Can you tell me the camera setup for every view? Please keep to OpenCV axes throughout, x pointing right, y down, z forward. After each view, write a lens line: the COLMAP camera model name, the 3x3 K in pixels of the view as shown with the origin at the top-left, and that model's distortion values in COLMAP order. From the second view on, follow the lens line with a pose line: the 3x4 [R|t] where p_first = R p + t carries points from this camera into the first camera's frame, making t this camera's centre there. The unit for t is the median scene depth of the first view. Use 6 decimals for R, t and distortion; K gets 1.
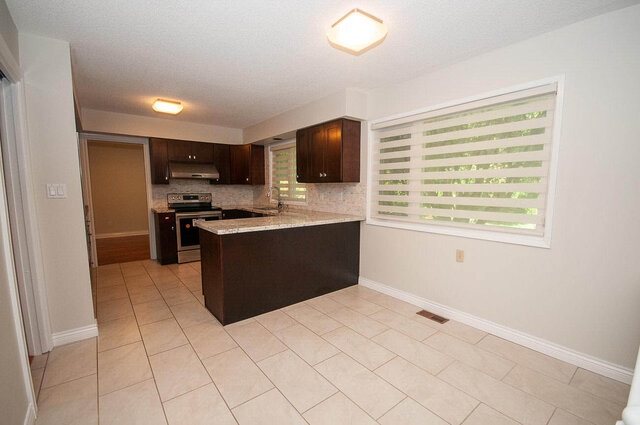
lens RADIAL K [[282.7, 0, 323.2], [0, 282.7, 218.6], [0, 0, 1]] dist [0.000046, -0.000772]
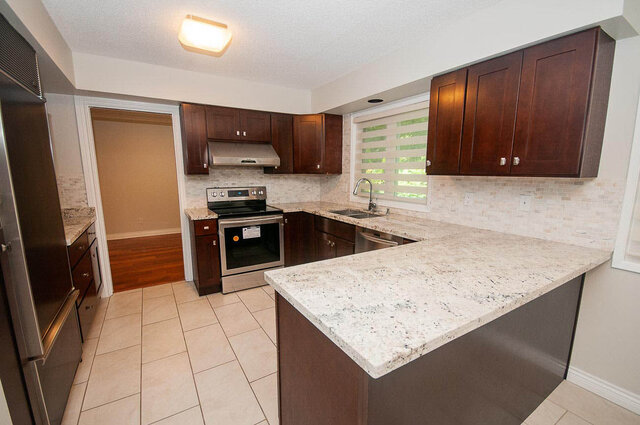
lens RADIAL K [[282.7, 0, 323.2], [0, 282.7, 218.6], [0, 0, 1]] dist [0.000046, -0.000772]
pose [[0.993361, 0.020648, -0.113168, -0.195816], [-0.014085, 0.998188, 0.058493, -0.059560], [0.114171, -0.056510, 0.991853, 0.357578]]
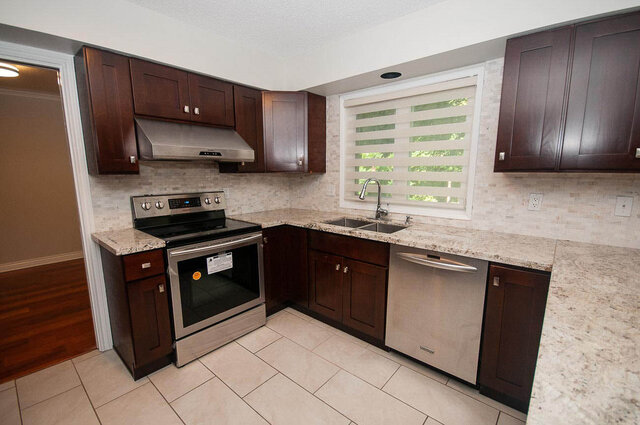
lens RADIAL K [[282.7, 0, 323.2], [0, 282.7, 218.6], [0, 0, 1]] dist [0.000046, -0.000772]
pose [[0.981832, -0.033189, 0.186827, -0.358446], [0.022589, 0.998027, 0.058581, -0.074943], [-0.188403, -0.053297, 0.980645, 0.543073]]
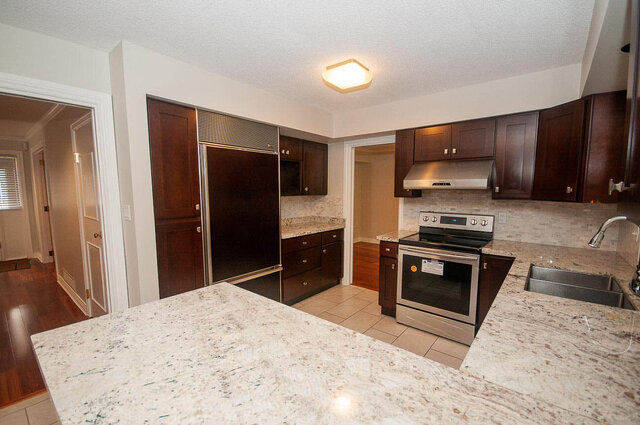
lens RADIAL K [[282.7, 0, 323.2], [0, 282.7, 218.6], [0, 0, 1]] dist [0.000046, -0.000772]
pose [[0.213667, 0.104213, -0.971332, 0.045771], [-0.113312, 0.990226, 0.081315, -0.101517], [0.970313, 0.092689, 0.223387, 0.647196]]
